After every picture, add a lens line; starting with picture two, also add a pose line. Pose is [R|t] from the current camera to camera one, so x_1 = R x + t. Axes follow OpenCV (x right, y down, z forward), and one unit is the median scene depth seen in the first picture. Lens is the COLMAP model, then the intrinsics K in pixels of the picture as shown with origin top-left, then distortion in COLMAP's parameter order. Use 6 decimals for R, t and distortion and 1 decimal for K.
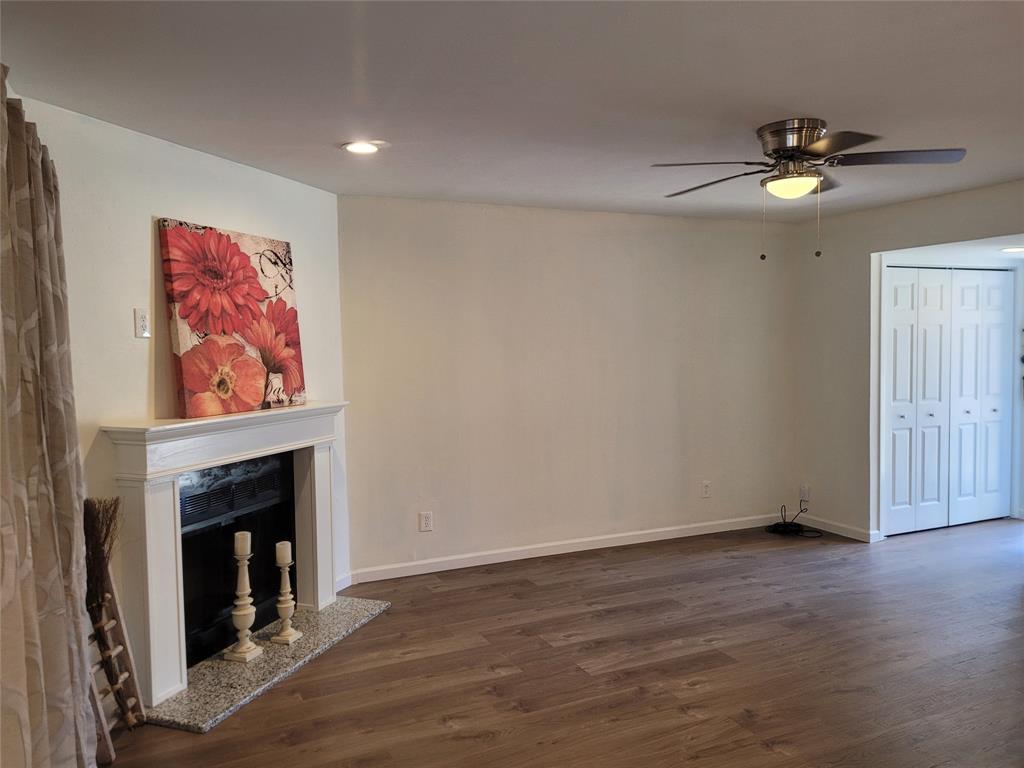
lens RADIAL K [[770.3, 0, 512.7], [0, 770.3, 389.1], [0, 0, 1]] dist [0.029755, -0.011165]
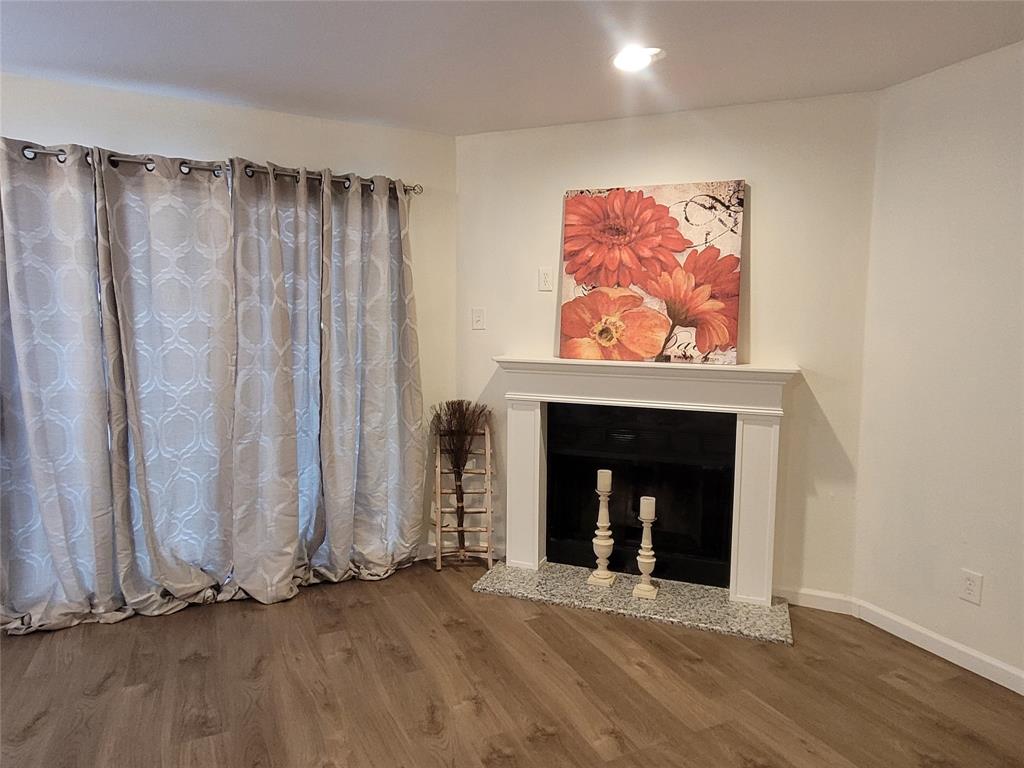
lens RADIAL K [[644.8, 0, 512.4], [0, 644.8, 380.4], [0, 0, 1]] dist [-0.005225, 0.001891]
pose [[-0.020698, 0.113008, -0.993378, 0.523208], [-0.068089, 0.991125, 0.114170, -0.033306], [0.997465, 0.070001, -0.012820, 0.853297]]
